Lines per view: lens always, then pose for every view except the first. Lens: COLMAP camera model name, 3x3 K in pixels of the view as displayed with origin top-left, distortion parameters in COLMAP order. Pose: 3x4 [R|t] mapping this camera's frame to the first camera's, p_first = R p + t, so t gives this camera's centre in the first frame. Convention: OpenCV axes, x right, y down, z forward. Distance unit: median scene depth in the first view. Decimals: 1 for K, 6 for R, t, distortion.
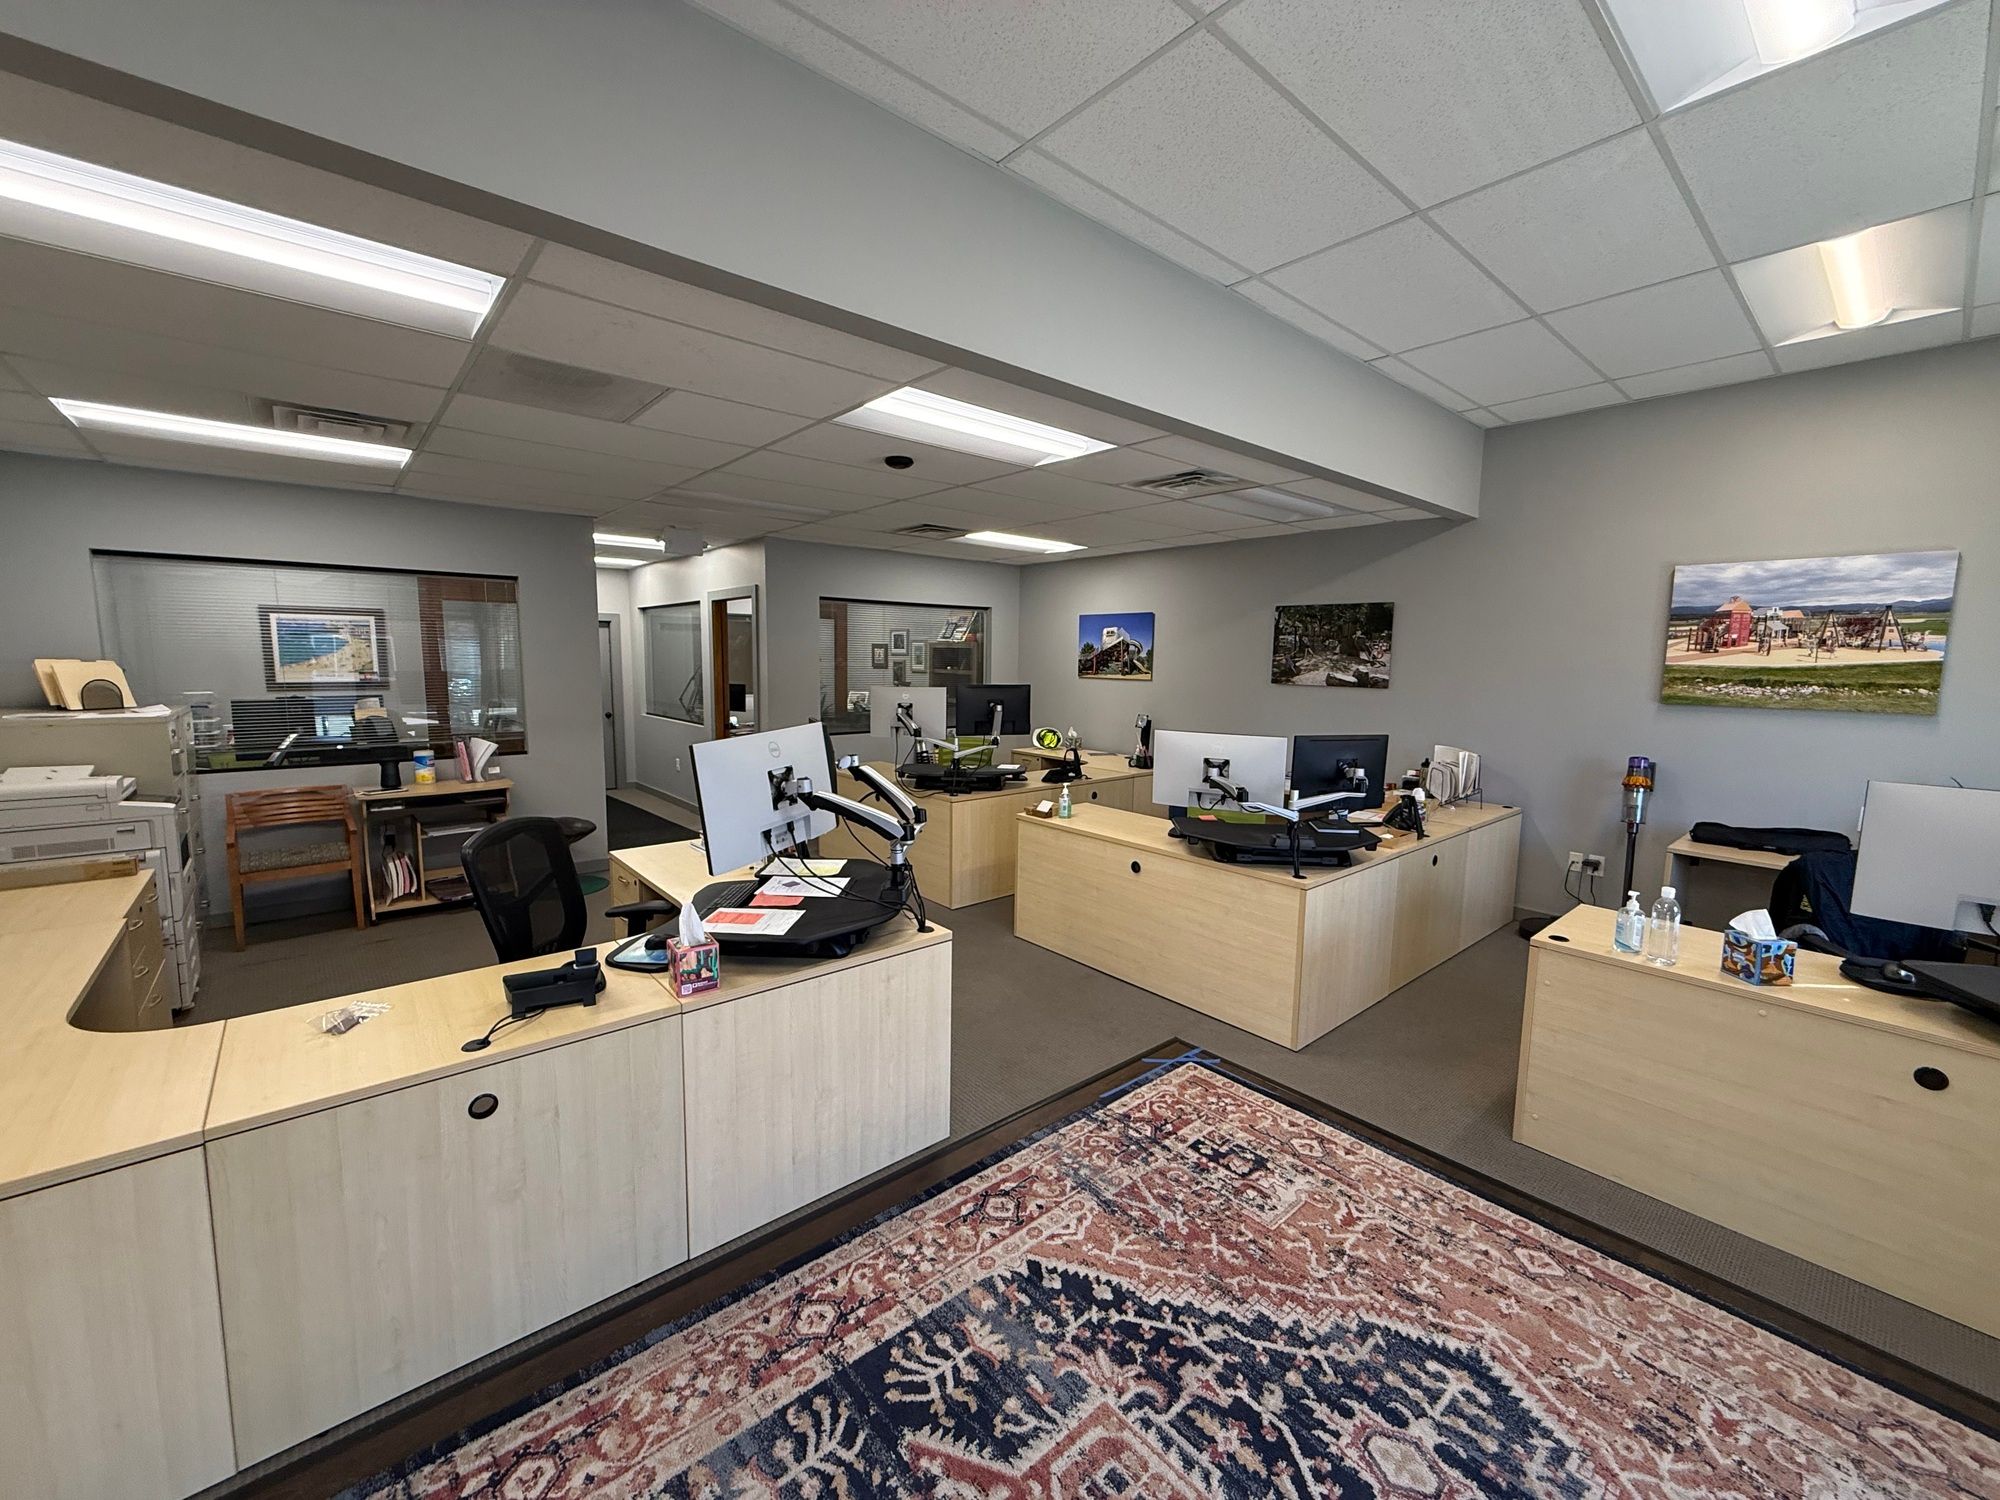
lens RADIAL K [[802.6, 0, 1002.5], [0, 802.6, 750.5], [0, 0, 1]] dist [0.000953, 0.000081]
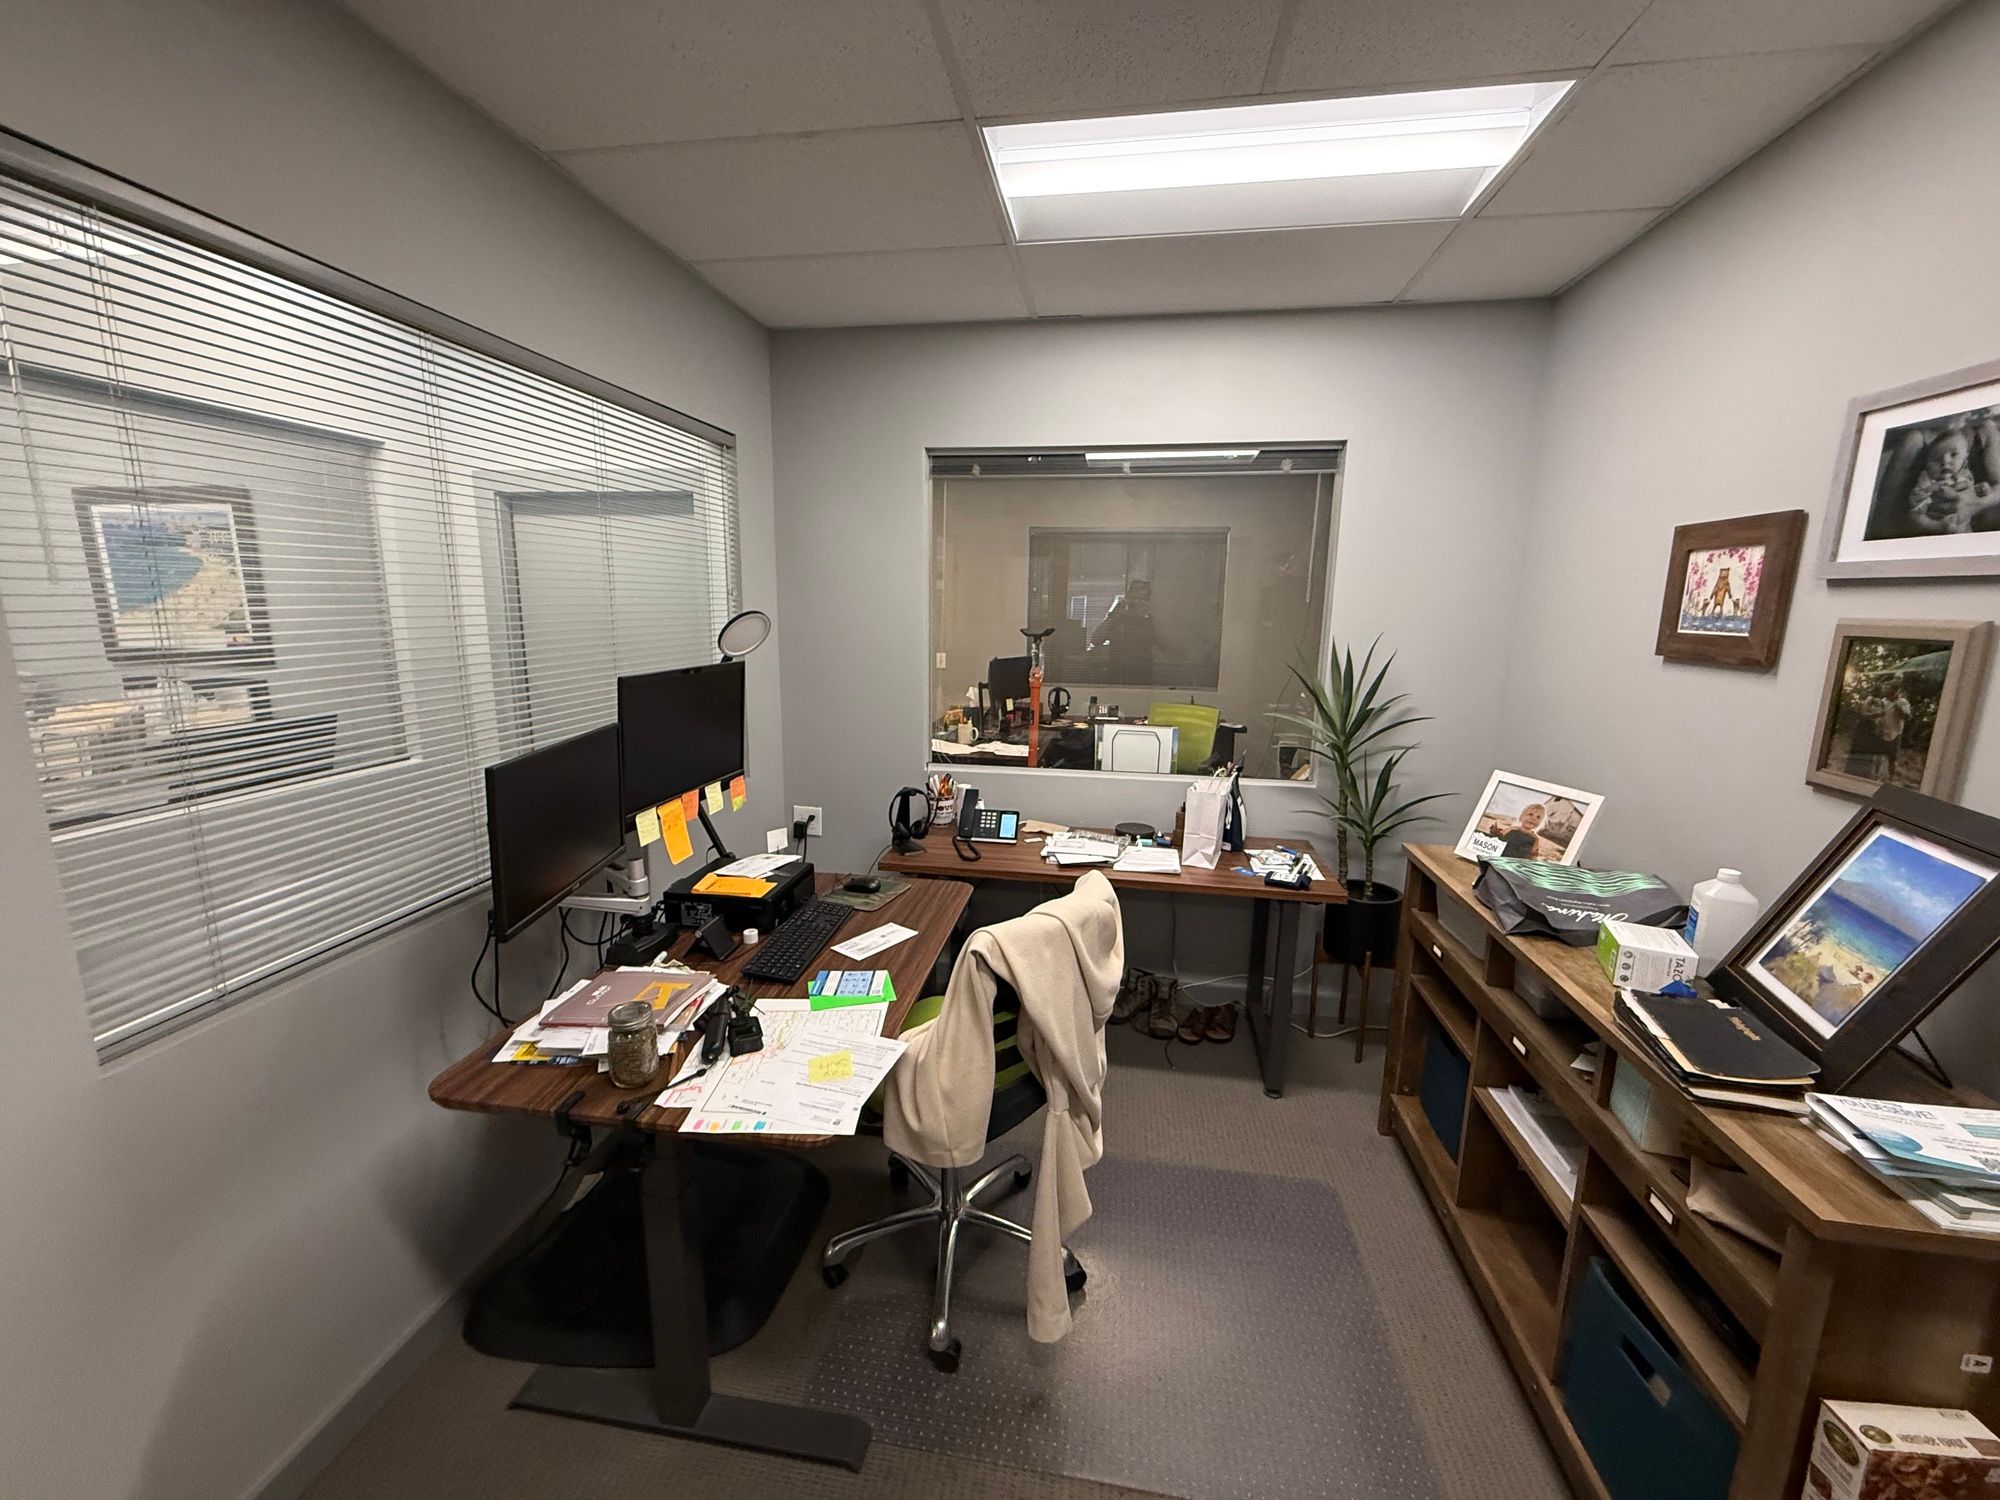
lens RADIAL K [[802.6, 0, 997.5], [0, 802.6, 748.9], [0, 0, 1]] dist [0.000953, 0.000081]
pose [[0.646495, 0.139828, -0.749995, -0.121810], [-0.091687, 0.990176, 0.105573, -0.090128], [0.757389, 0.000513, 0.652964, 0.785579]]
